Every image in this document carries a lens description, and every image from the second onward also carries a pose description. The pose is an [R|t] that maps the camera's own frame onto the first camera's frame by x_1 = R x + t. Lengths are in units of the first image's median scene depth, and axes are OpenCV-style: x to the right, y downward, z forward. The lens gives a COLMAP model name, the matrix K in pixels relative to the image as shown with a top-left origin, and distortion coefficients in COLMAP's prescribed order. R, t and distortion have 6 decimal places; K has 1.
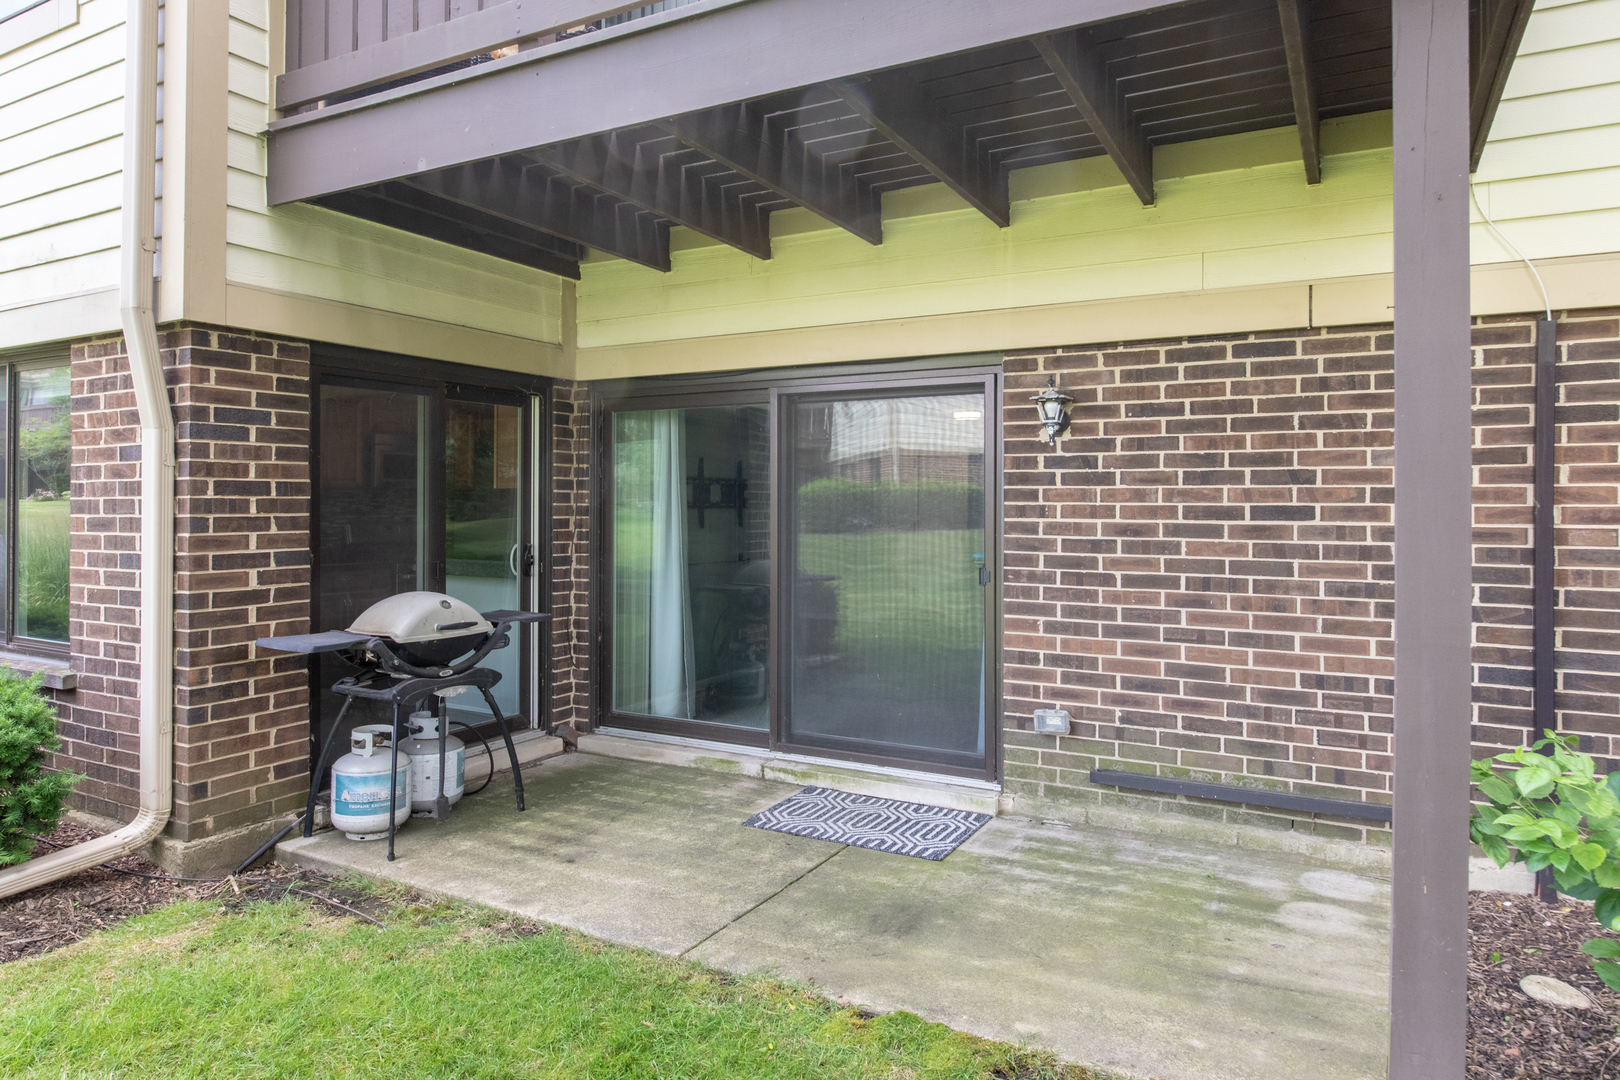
lens RADIAL K [[986.8, 0, 811.9], [0, 986.8, 492.6], [0, 0, 1]] dist [0.000241, 0.000200]
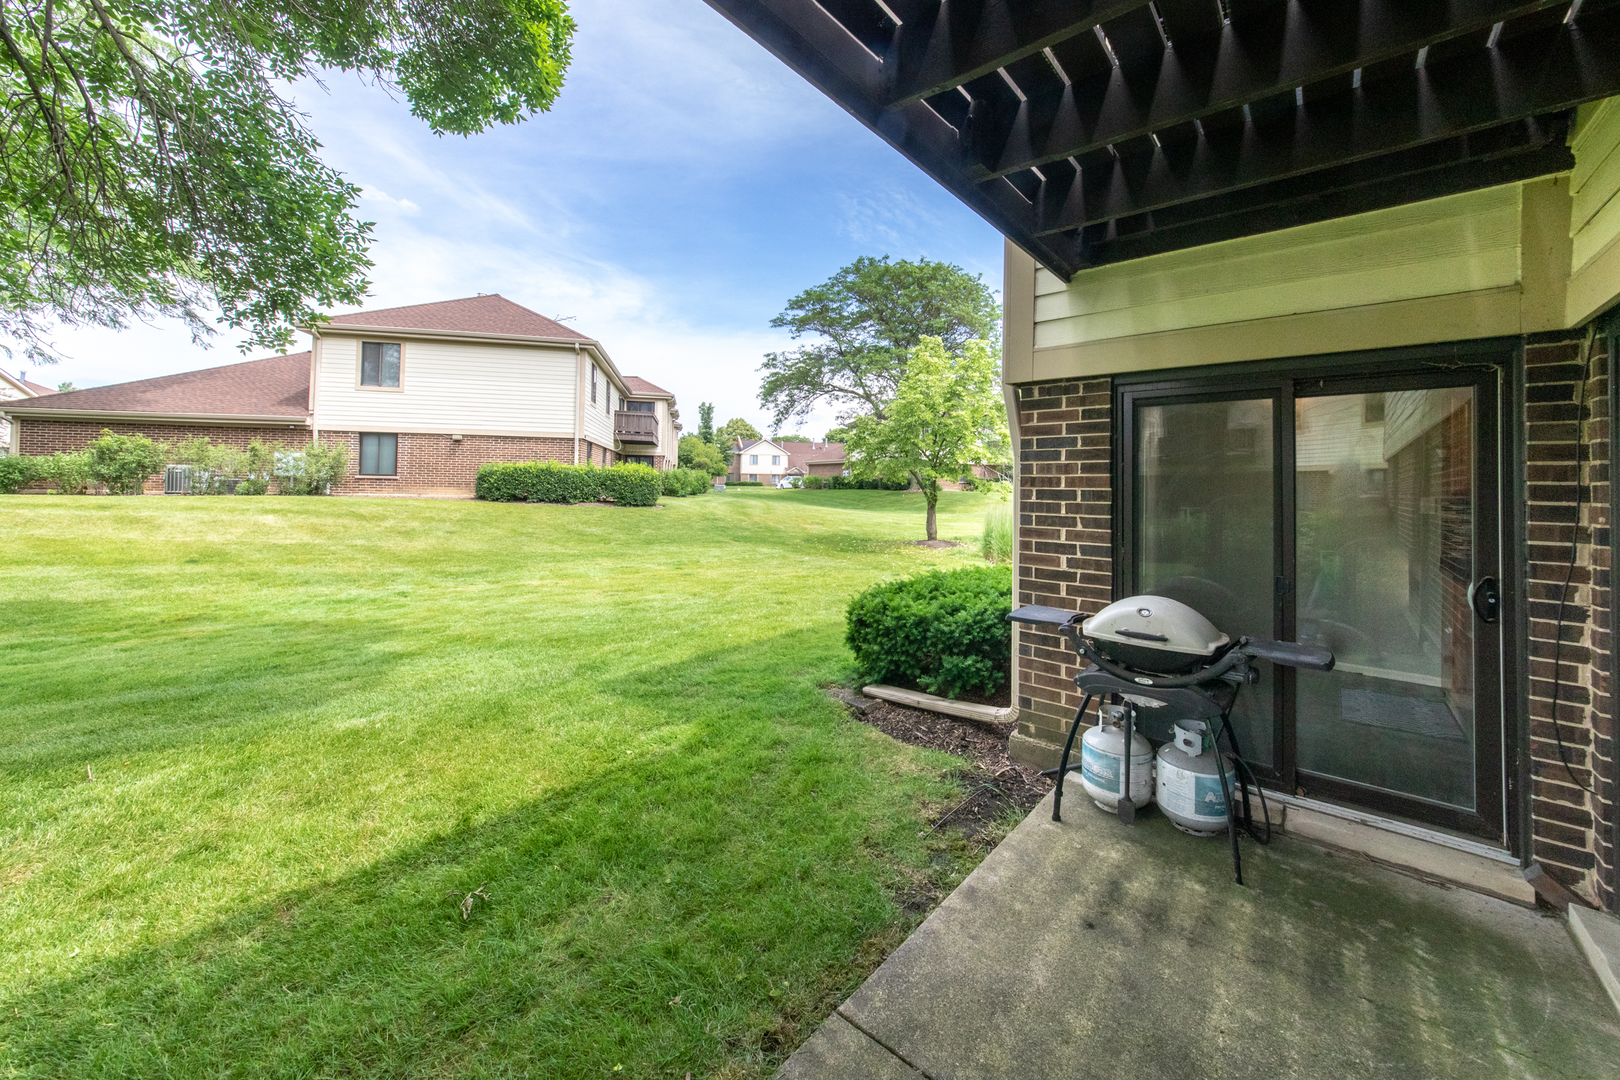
lens RADIAL K [[628.3, 0, 807.2], [0, 628.3, 474.6], [0, 0, 1]] dist [0.001023, 0.000238]
pose [[-0.198836, -0.024259, -0.979733, 0.342920], [-0.007493, 0.999702, -0.023233, -0.009705], [0.980004, 0.002722, -0.198958, 0.824848]]
